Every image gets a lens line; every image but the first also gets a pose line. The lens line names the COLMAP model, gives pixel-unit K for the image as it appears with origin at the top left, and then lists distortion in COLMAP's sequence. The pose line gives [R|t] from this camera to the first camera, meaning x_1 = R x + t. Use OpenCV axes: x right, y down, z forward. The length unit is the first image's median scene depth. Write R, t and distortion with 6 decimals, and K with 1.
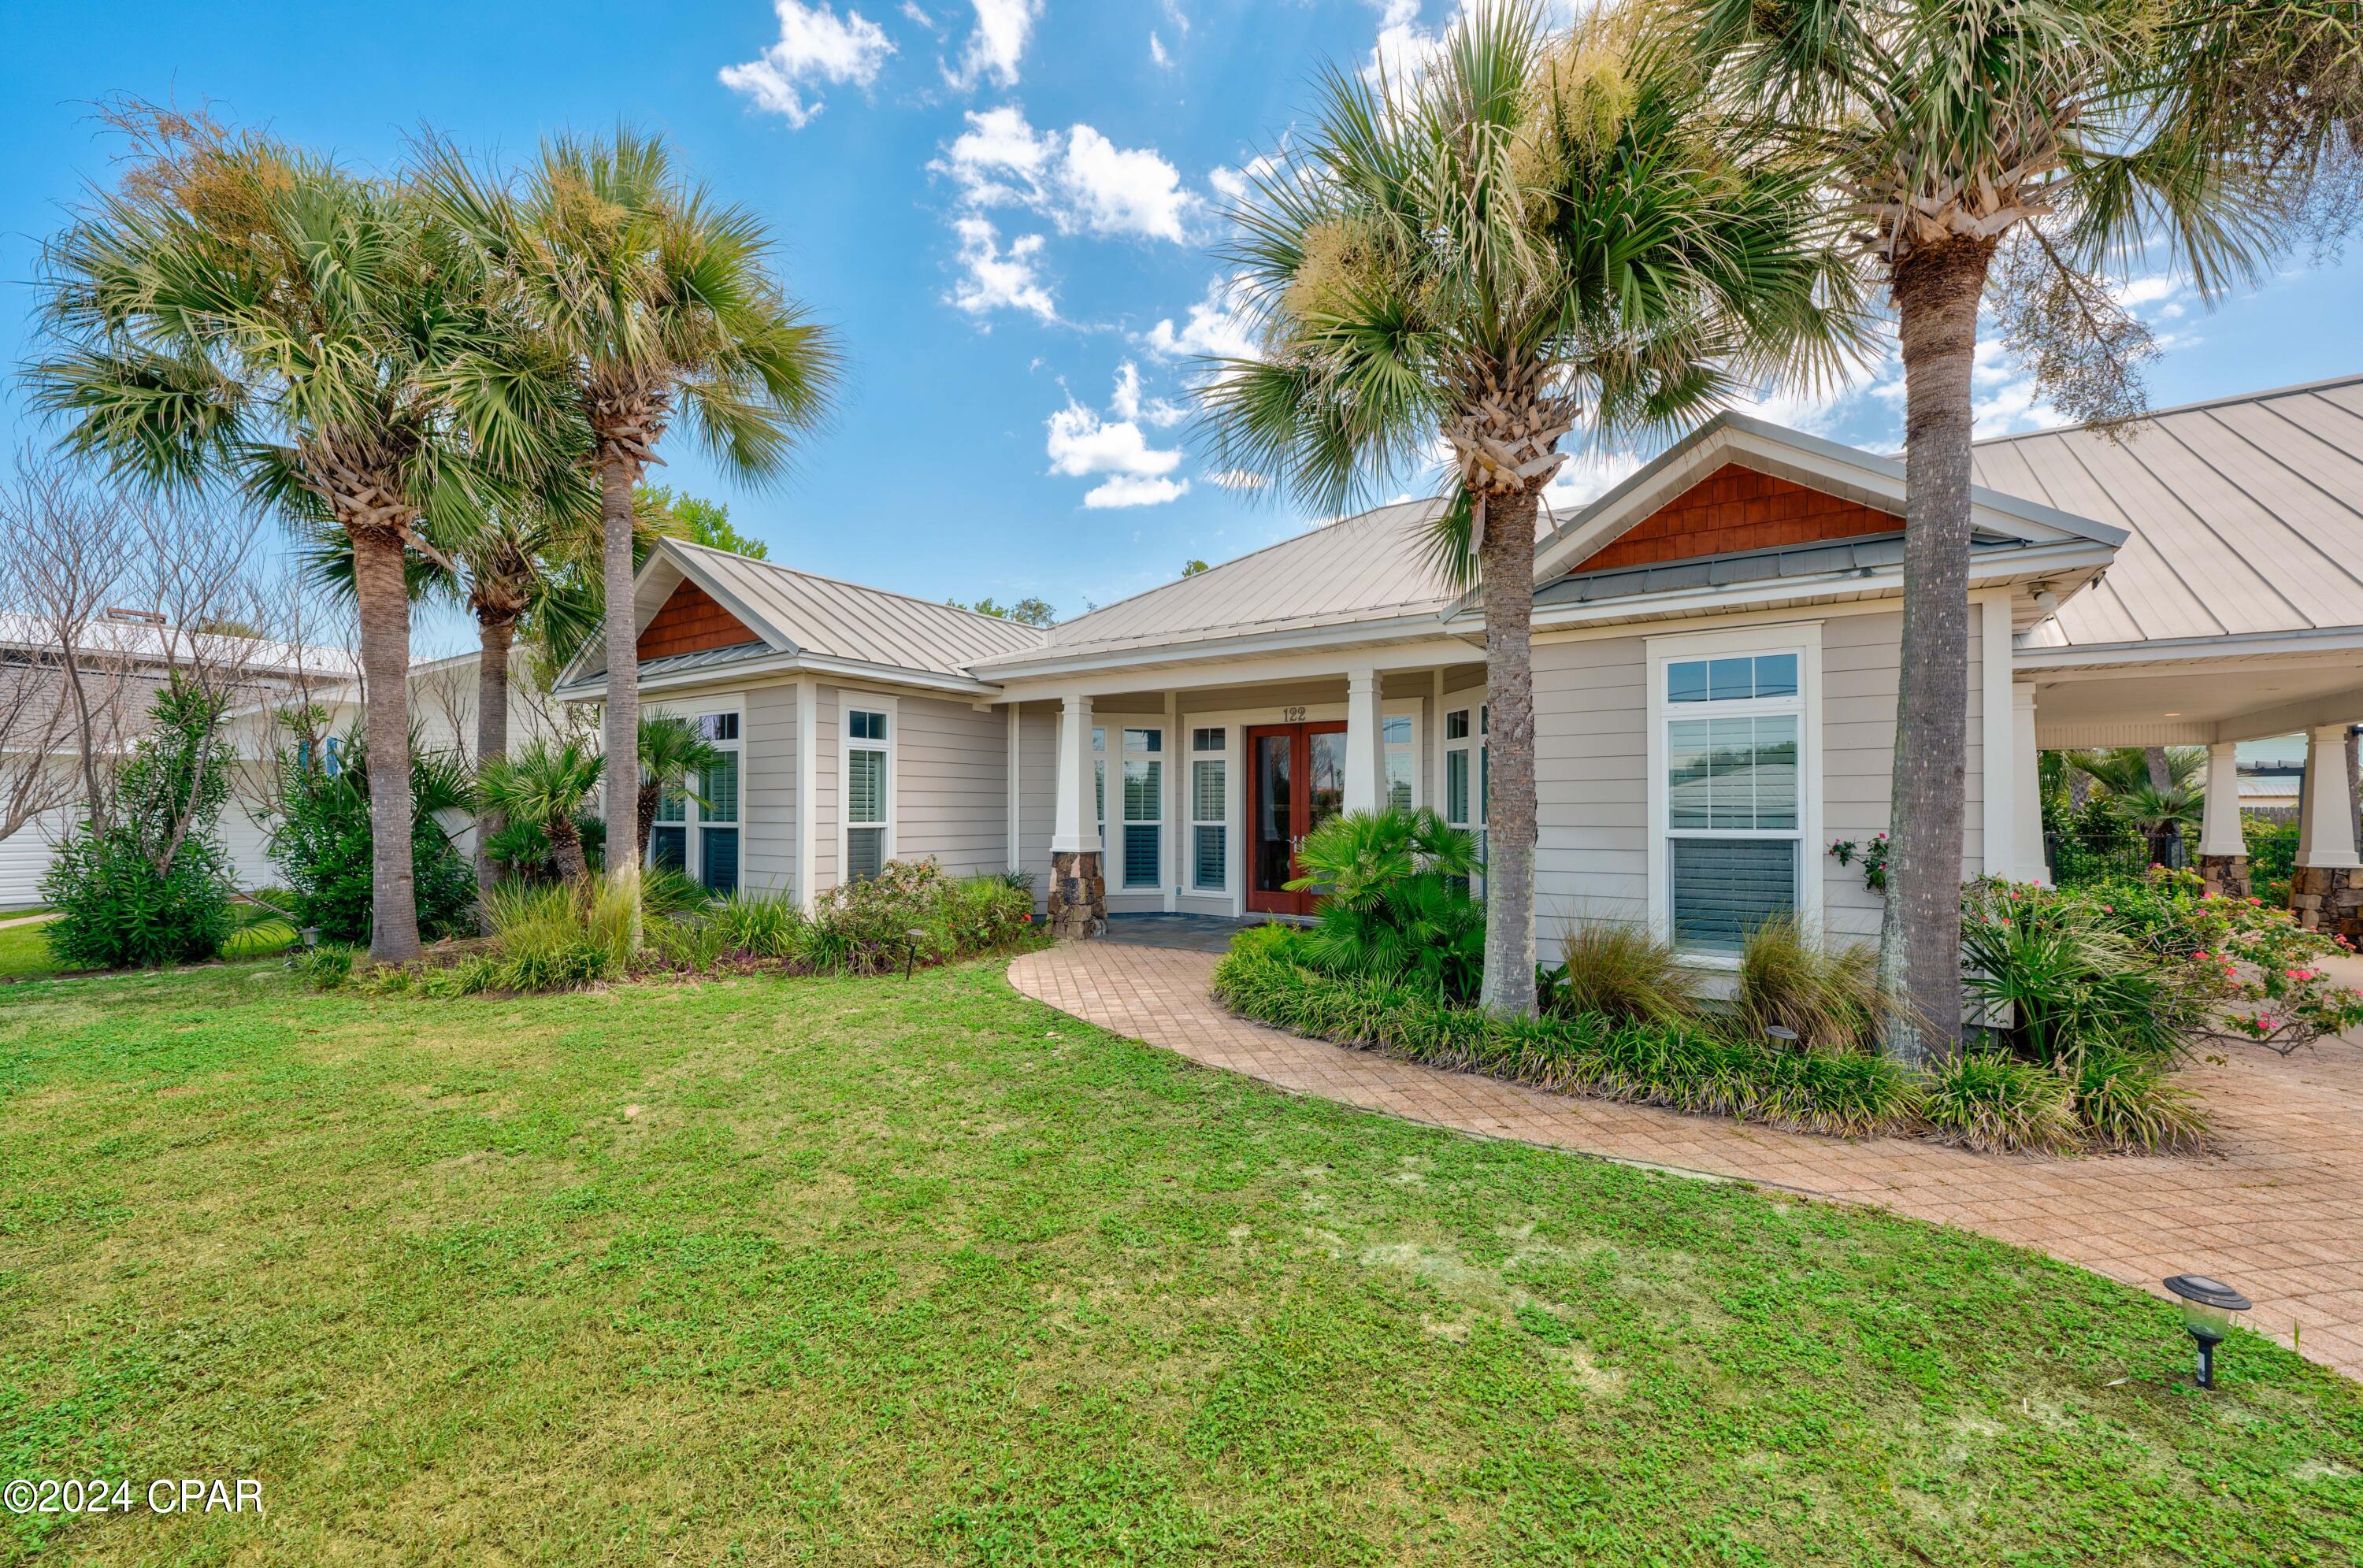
lens RADIAL K [[926.0, 0, 1173.8], [0, 926.0, 798.1], [0, 0, 1]] dist [0.000751, 0.000086]
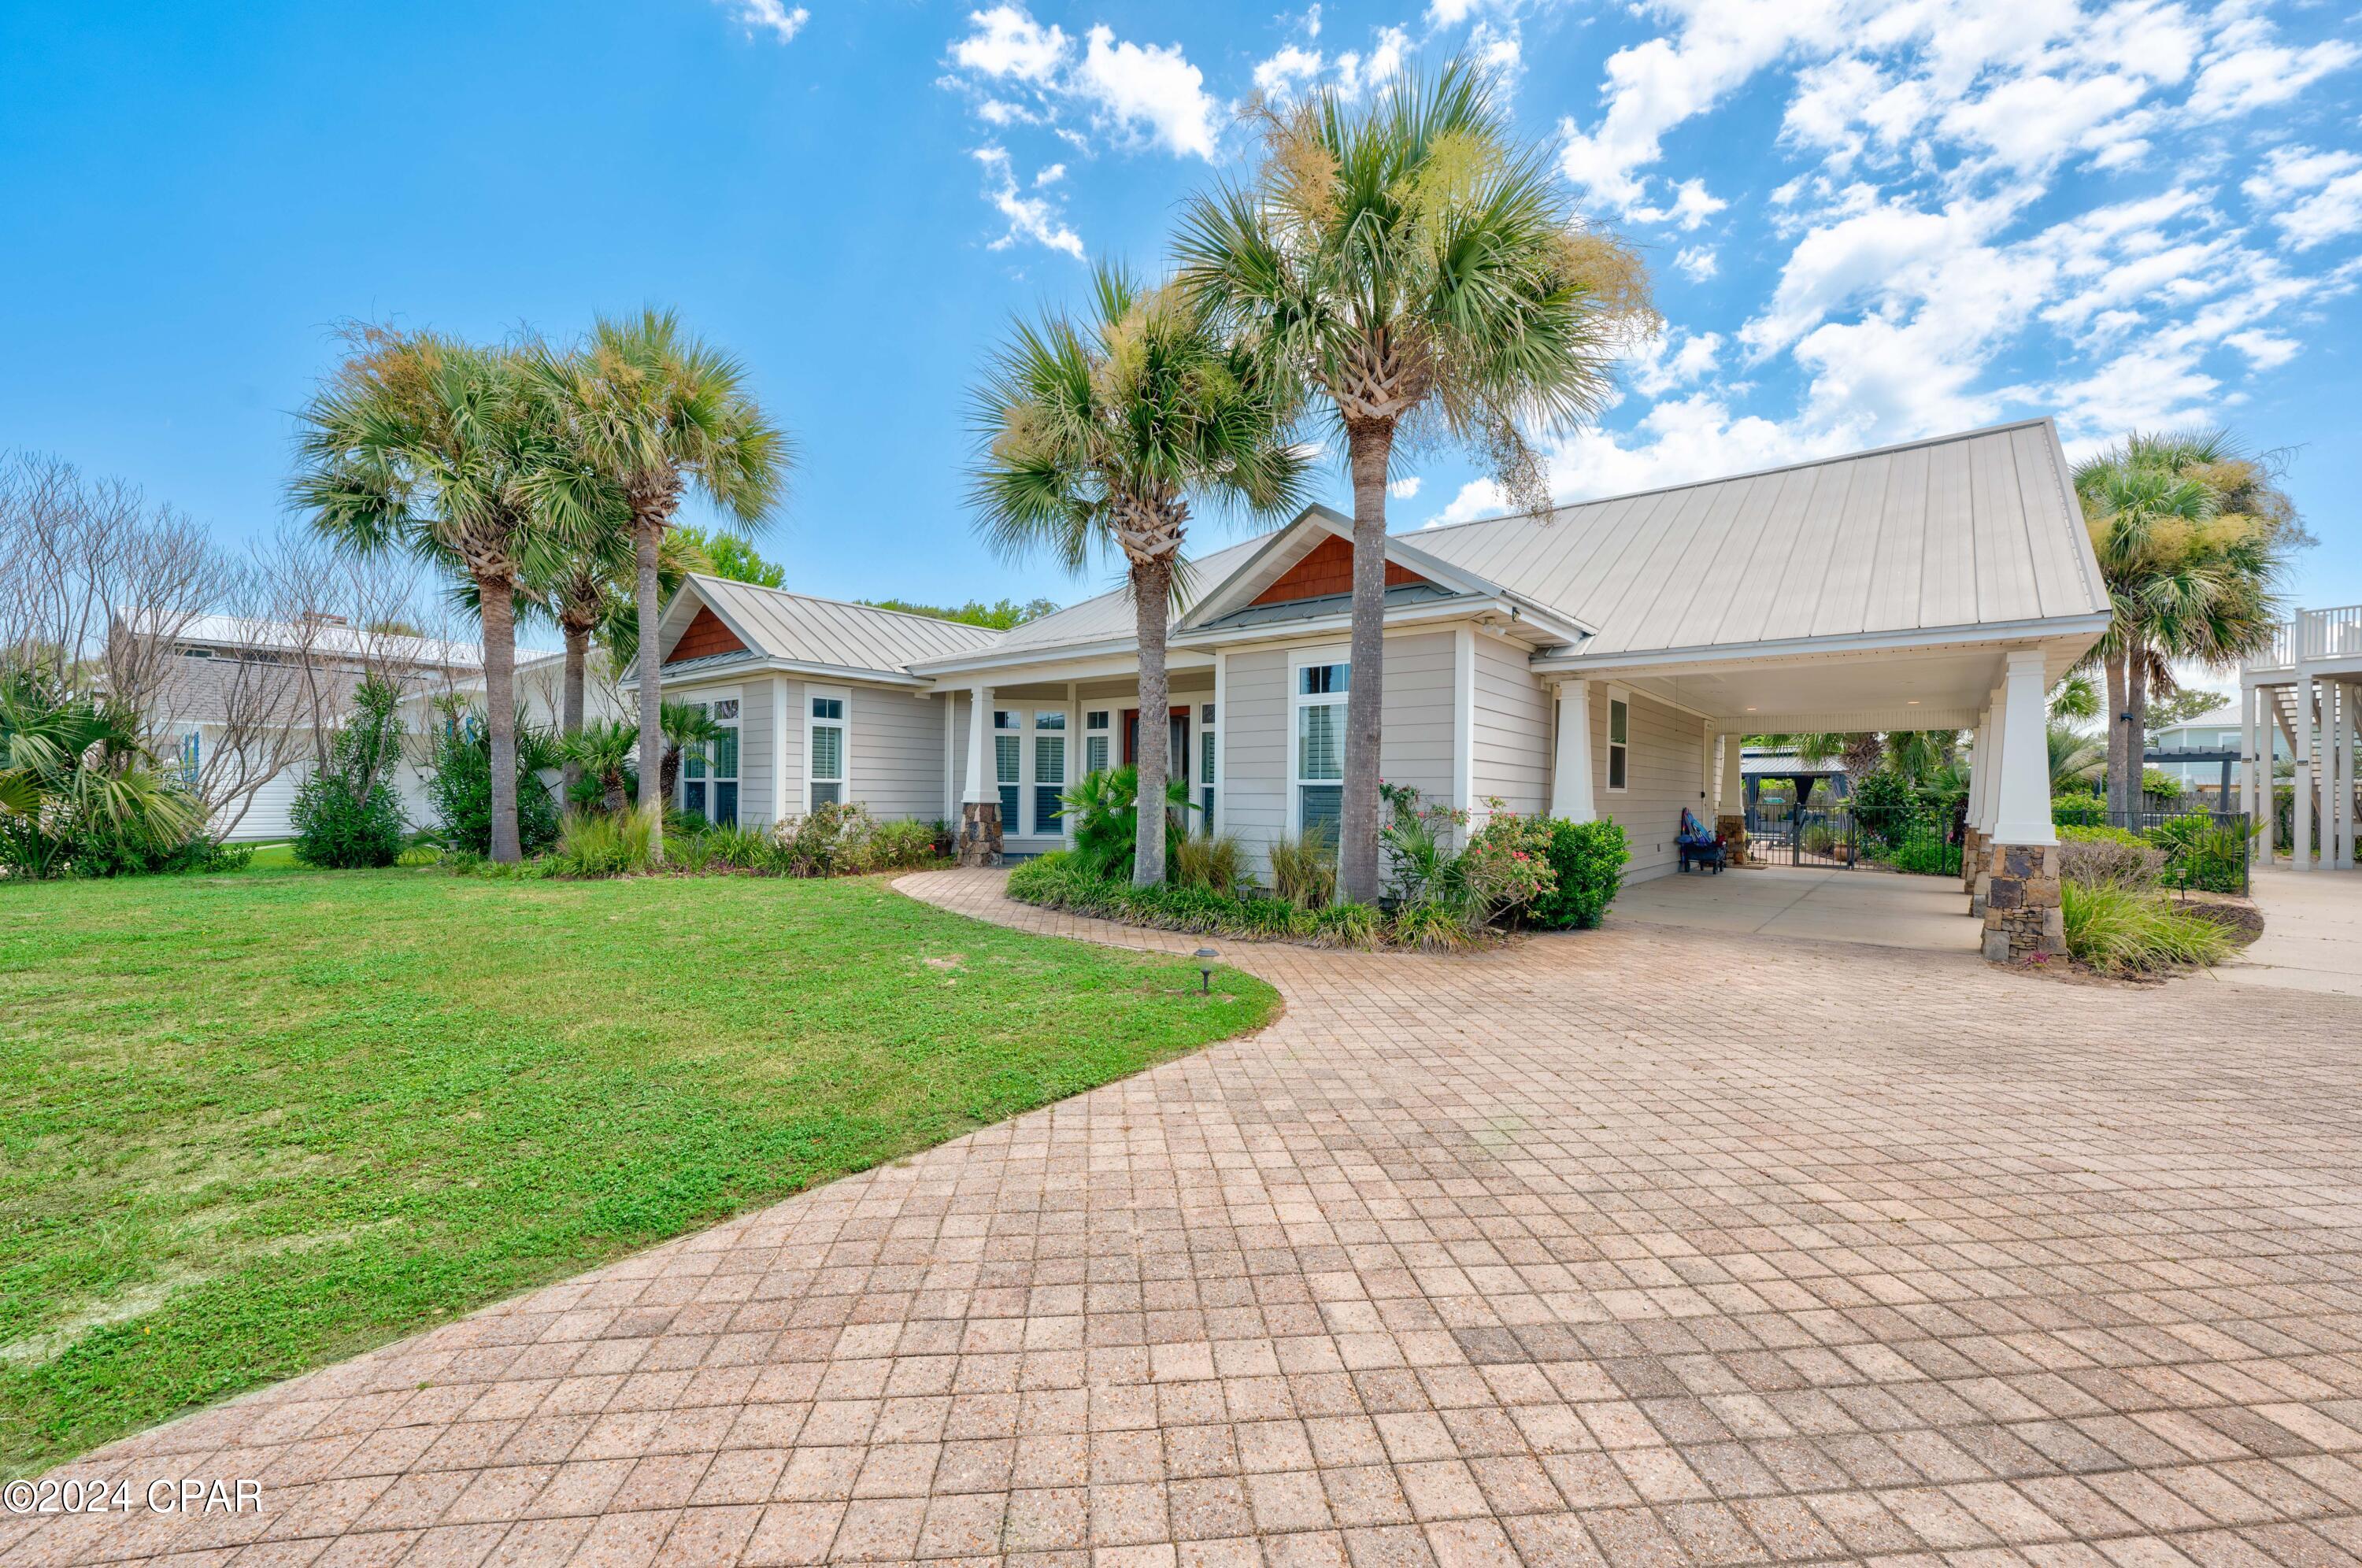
lens RADIAL K [[925.5, 0, 1181.4], [0, 925.5, 793.8], [0, 0, 1]] dist [0.000751, 0.000086]
pose [[0.996210, 0.010196, -0.086387, 0.351069], [-0.009154, 0.999881, 0.012450, 0.029464], [0.086503, -0.011612, 0.996184, -0.369018]]
